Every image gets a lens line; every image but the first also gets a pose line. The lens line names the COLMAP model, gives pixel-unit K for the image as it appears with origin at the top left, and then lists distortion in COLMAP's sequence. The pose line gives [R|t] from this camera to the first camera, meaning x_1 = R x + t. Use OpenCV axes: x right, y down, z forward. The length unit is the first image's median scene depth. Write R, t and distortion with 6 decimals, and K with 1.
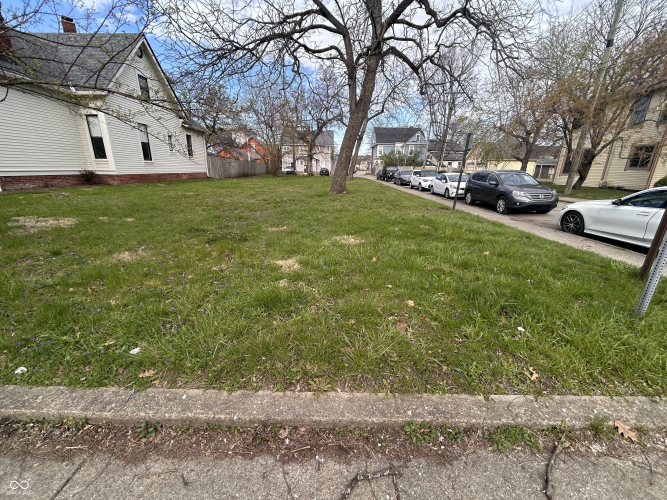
lens RADIAL K [[267.4, 0, 334.2], [0, 267.4, 252.1], [0, 0, 1]] dist [-0.002995, 0.000408]
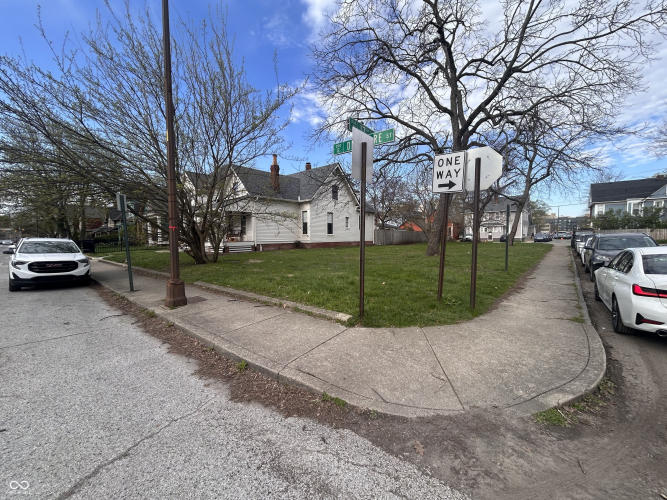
lens RADIAL K [[267.4, 0, 334.3], [0, 267.4, 252.0], [0, 0, 1]] dist [-0.002995, 0.000408]
pose [[0.773161, 0.013019, -0.634076, 0.315208], [-0.166810, 0.968761, -0.183509, 0.043410], [0.611880, 0.247653, 0.751180, -0.136681]]
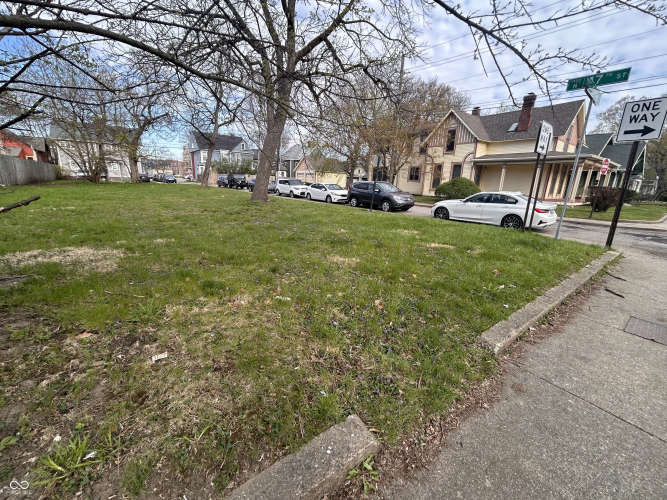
lens RADIAL K [[267.4, 0, 331.9], [0, 267.4, 250.7], [0, 0, 1]] dist [-0.002995, 0.000408]
pose [[0.786784, -0.135942, 0.602072, -0.381560], [0.155688, 0.987613, 0.019541, -0.010220], [-0.597270, 0.078361, 0.798203, 0.040803]]
